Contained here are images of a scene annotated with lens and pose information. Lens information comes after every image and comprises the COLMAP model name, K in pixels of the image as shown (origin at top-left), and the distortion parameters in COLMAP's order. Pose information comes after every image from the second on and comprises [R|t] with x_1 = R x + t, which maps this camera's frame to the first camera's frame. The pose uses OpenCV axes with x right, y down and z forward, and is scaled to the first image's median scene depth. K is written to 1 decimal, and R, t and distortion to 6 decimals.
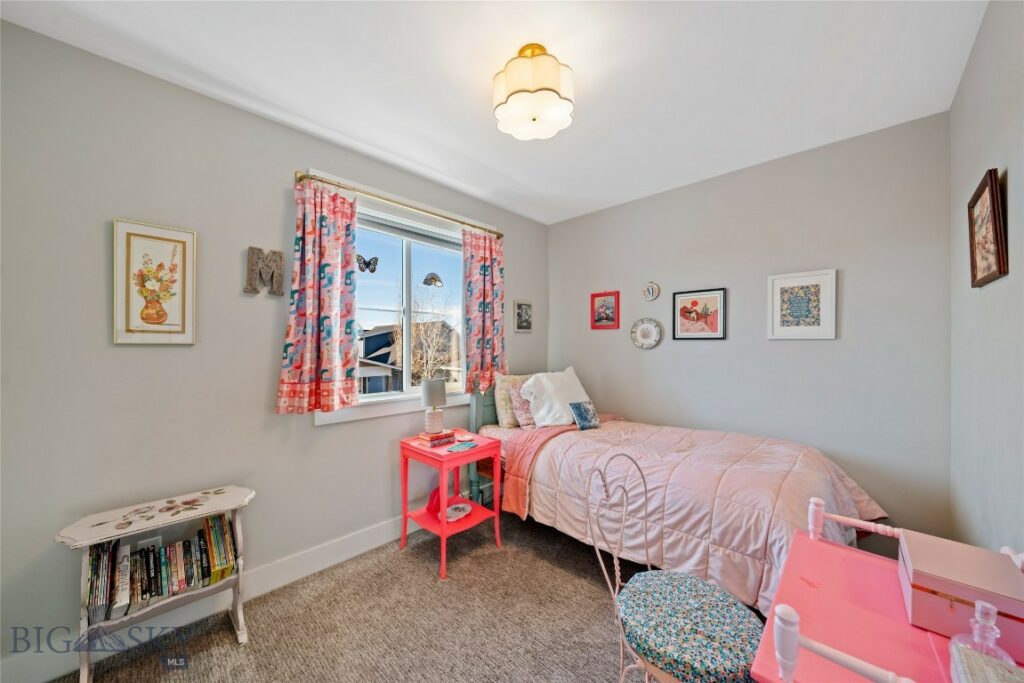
lens RADIAL K [[368.6, 0, 511.6], [0, 368.6, 343.5], [0, 0, 1]] dist [0.001982, 0.000055]
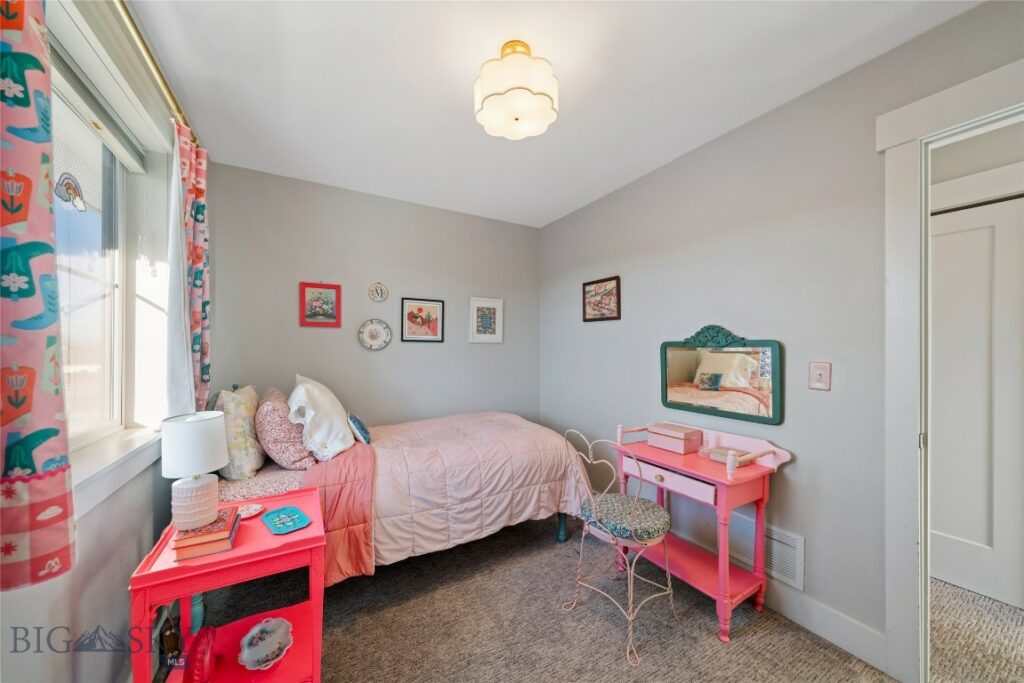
lens RADIAL K [[355.0, 0, 511.5], [0, 355.0, 346.7], [0, 0, 1]] dist [-0.002552, -0.000068]
pose [[0.281759, 0.000732, 0.959485, -0.488029], [-0.010121, 0.999946, 0.002209, -0.000420], [-0.959432, -0.010333, 0.281751, 0.427416]]
